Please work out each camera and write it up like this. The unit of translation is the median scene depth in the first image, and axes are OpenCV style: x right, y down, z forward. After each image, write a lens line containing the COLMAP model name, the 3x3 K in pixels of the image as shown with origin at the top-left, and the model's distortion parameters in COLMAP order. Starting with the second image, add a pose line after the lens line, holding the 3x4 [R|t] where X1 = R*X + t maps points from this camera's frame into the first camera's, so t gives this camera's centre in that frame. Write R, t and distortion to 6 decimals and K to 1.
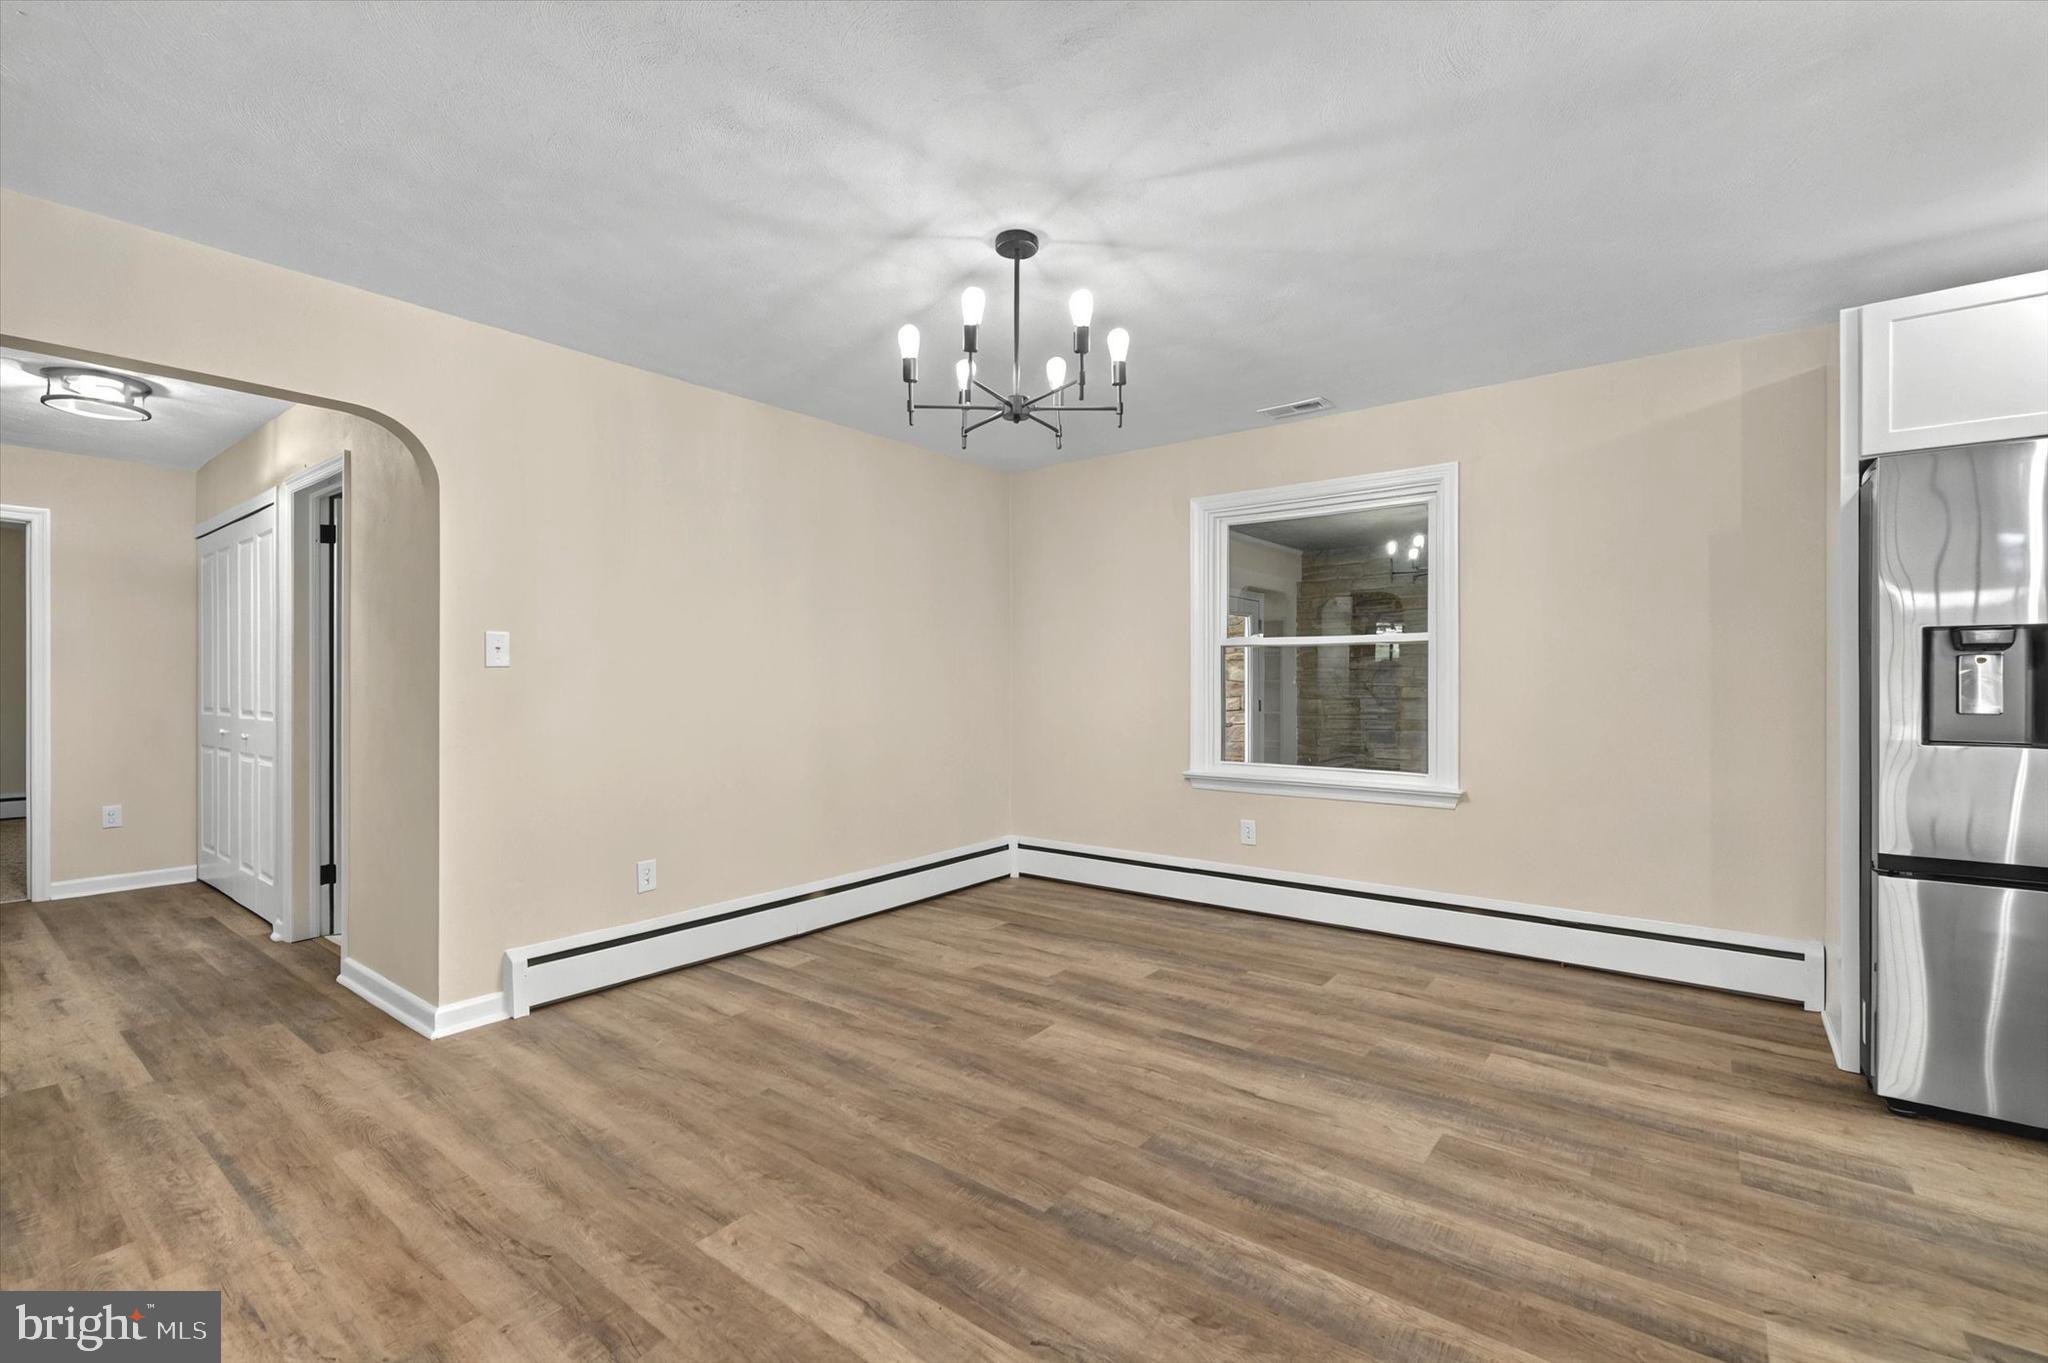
lens RADIAL K [[908.7, 0, 1007.4], [0, 908.7, 676.1], [0, 0, 1]] dist [-0.002627, -0.000705]
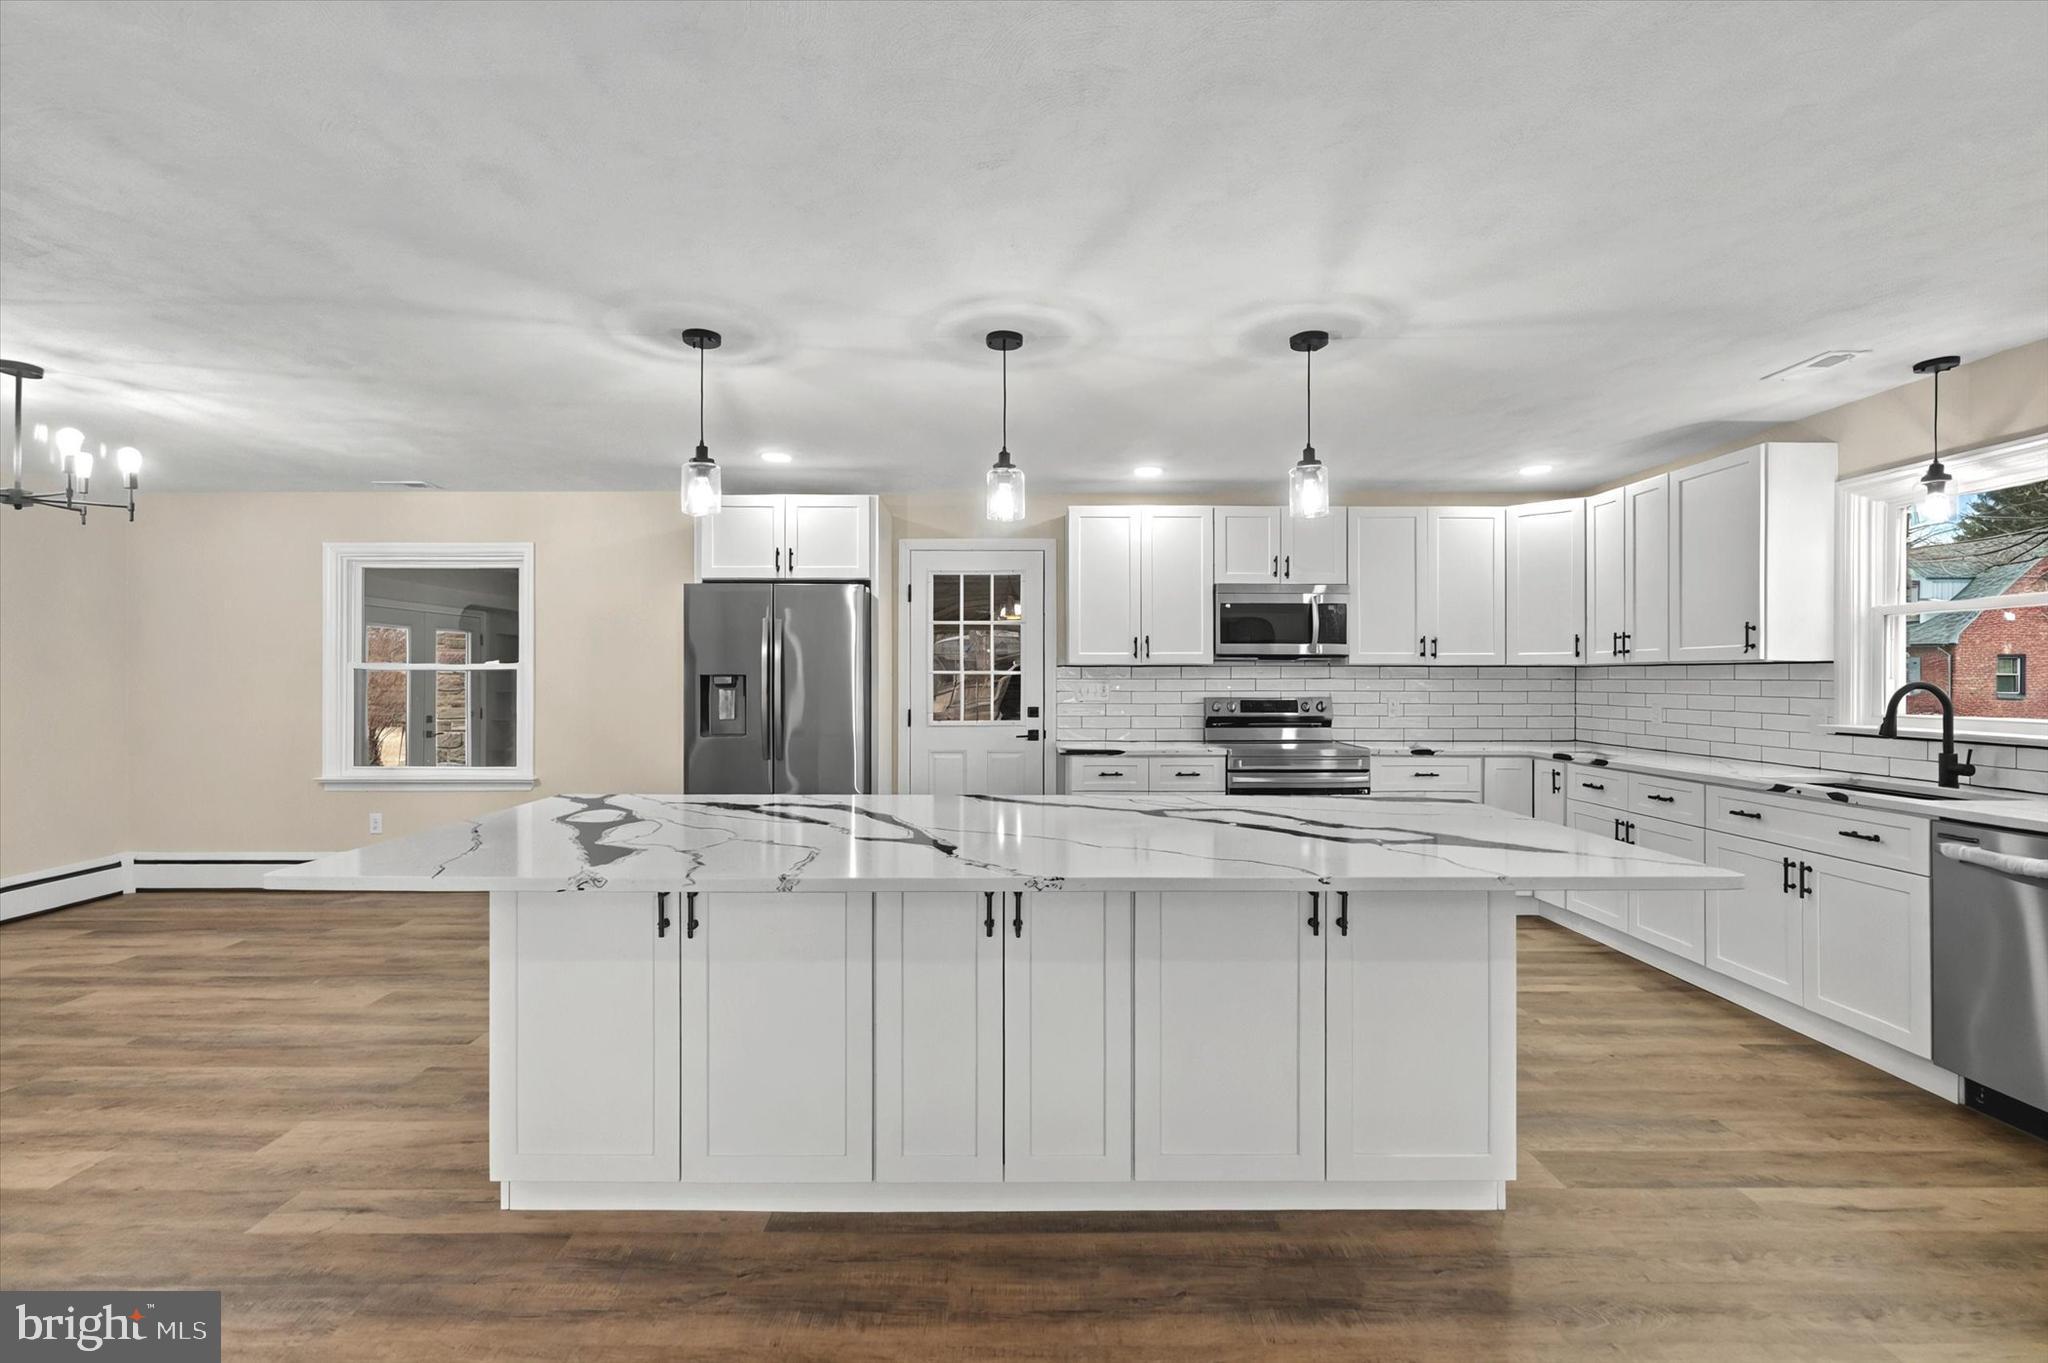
lens RADIAL K [[908.7, 0, 1007.4], [0, 908.7, 676.1], [0, 0, 1]] dist [-0.002627, -0.000705]
pose [[0.780790, 0.002954, 0.624787, 0.276215], [-0.003180, 0.999995, -0.000754, -0.045403], [-0.624786, -0.001398, 0.780795, -0.784365]]
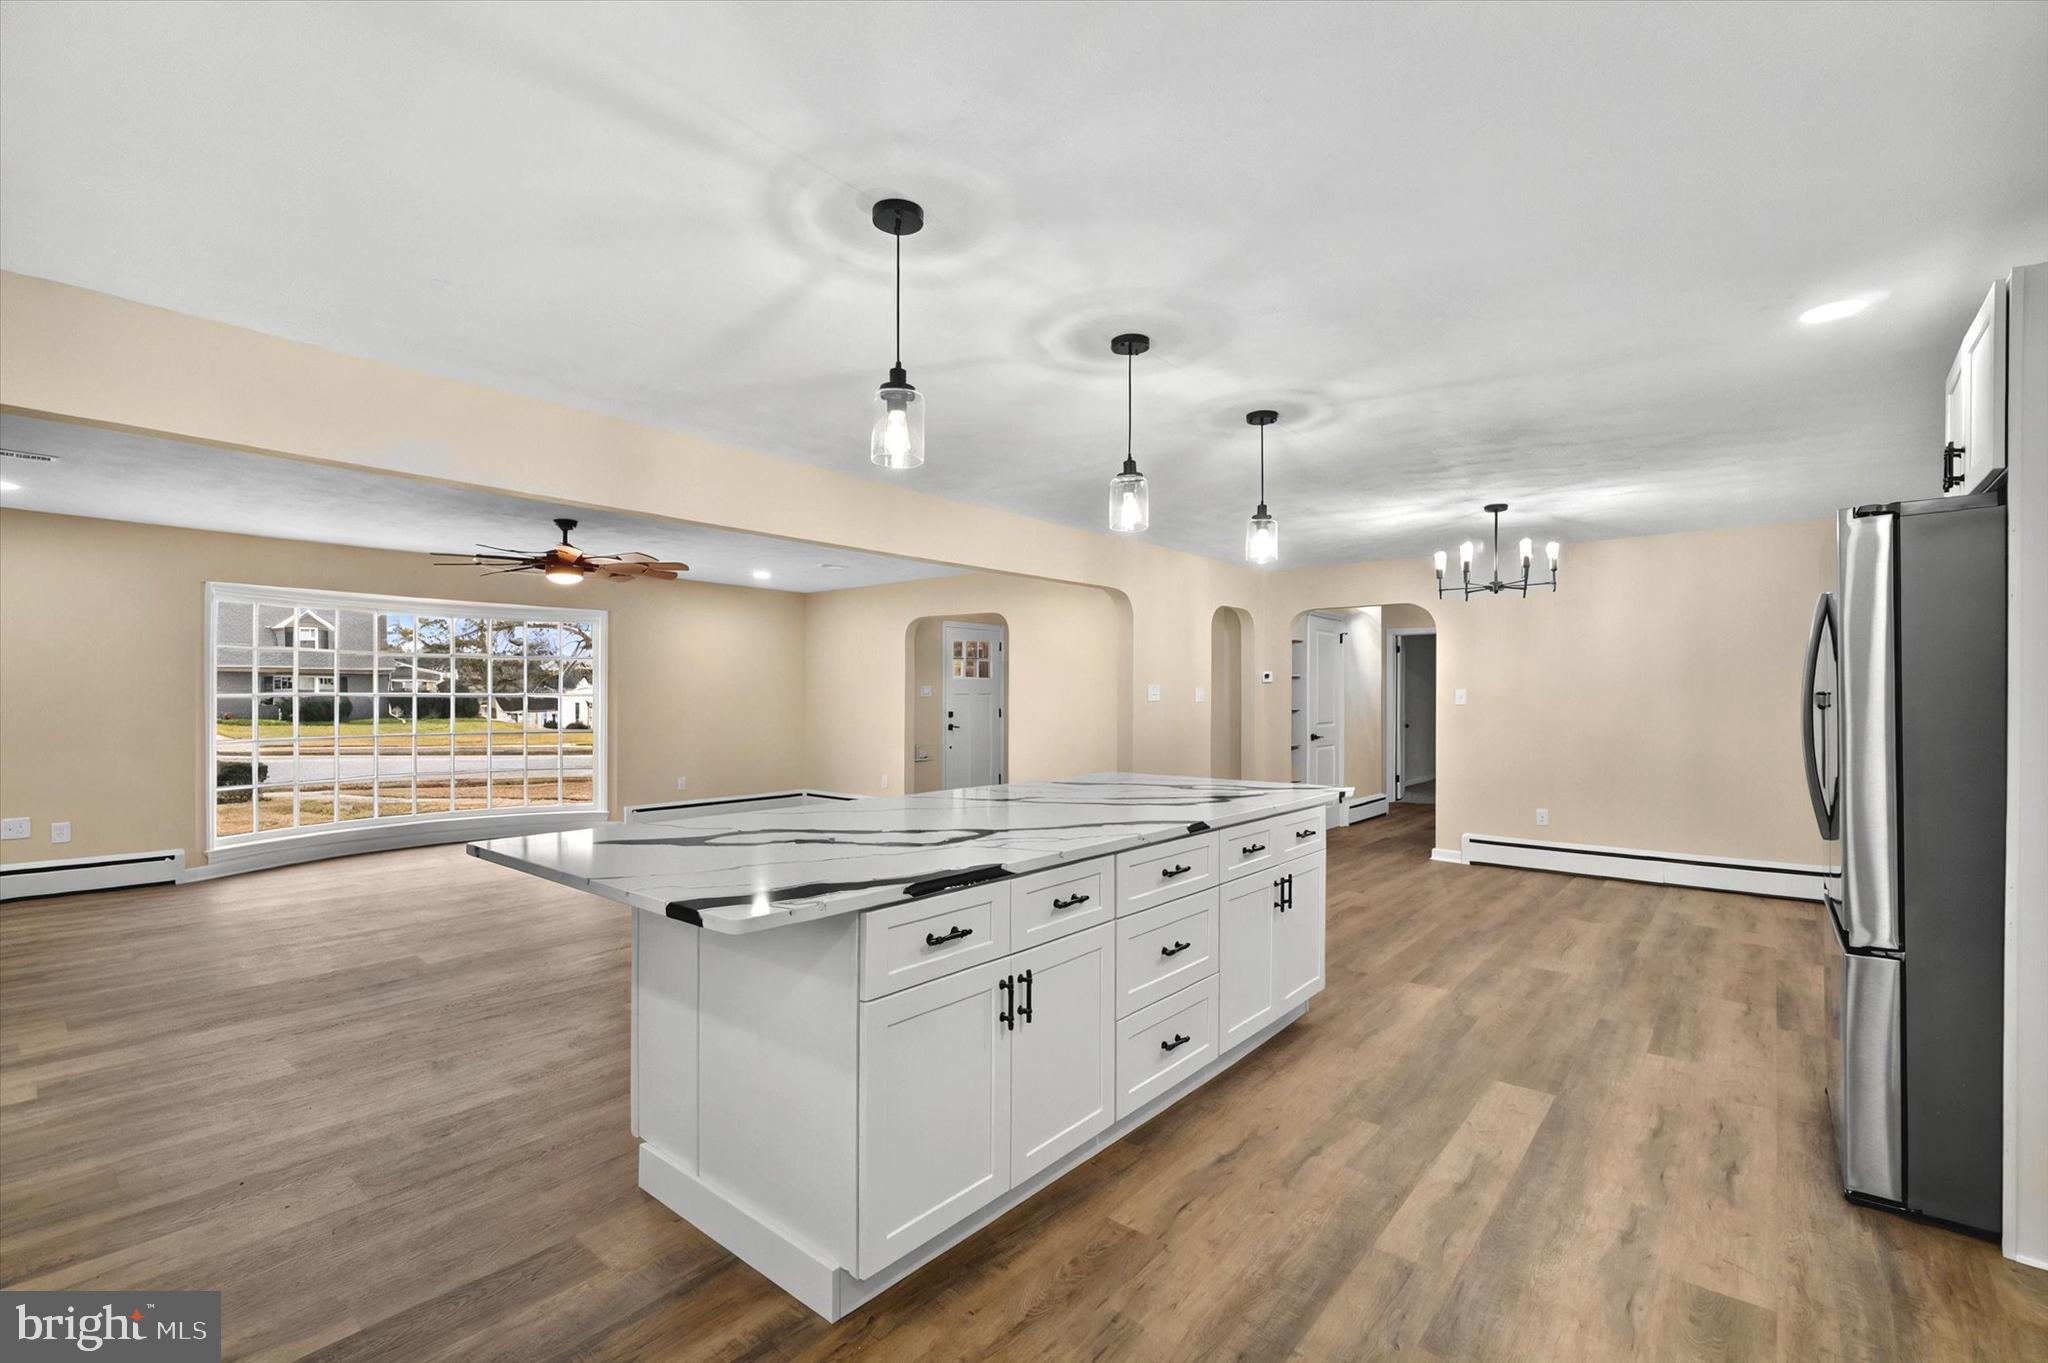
lens RADIAL K [[921.6, 0, 1016.3], [0, 921.6, 693.6], [0, 0, 1]] dist [0.000159, 0.000066]
pose [[-0.016024, 0.001266, -0.999871, 1.979964], [-0.001894, 0.999997, 0.001296, -0.045798], [0.999870, 0.001914, -0.016021, -0.063494]]
